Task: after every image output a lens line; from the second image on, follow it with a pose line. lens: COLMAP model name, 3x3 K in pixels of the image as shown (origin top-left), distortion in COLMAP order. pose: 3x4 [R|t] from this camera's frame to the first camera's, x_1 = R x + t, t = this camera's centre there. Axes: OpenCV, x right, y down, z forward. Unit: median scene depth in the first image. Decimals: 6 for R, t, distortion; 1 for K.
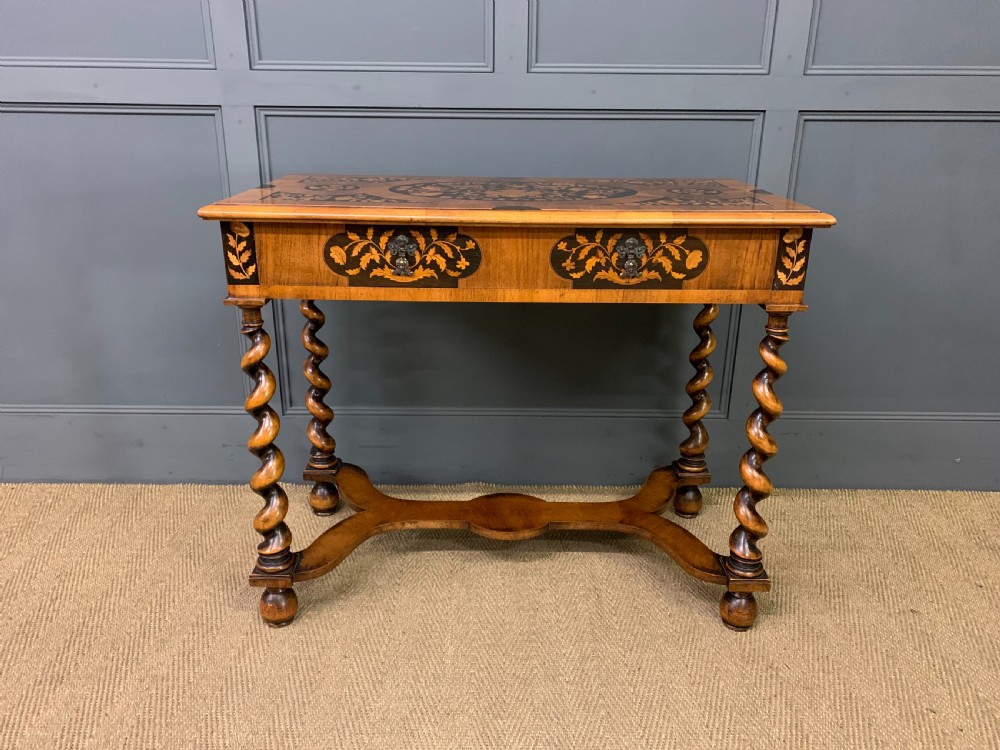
lens RADIAL K [[766.4, 0, 495.5], [0, 766.4, 368.6], [0, 0, 1]] dist [0.102688, -0.116109]
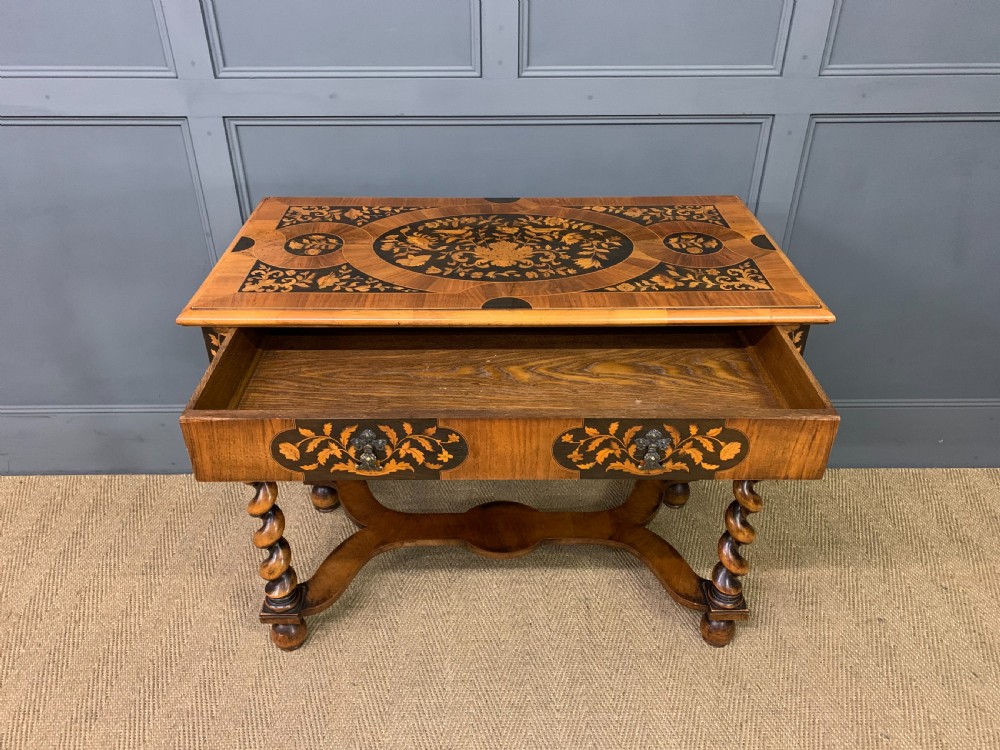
lens RADIAL K [[765.4, 0, 497.1], [0, 765.4, 370.9], [0, 0, 1]] dist [0.112145, -0.136216]
pose [[0.999879, -0.014726, 0.005028, 0.008656], [0.013233, 0.974697, 0.223138, -0.330603], [-0.008186, -0.223045, 0.974774, 0.040364]]
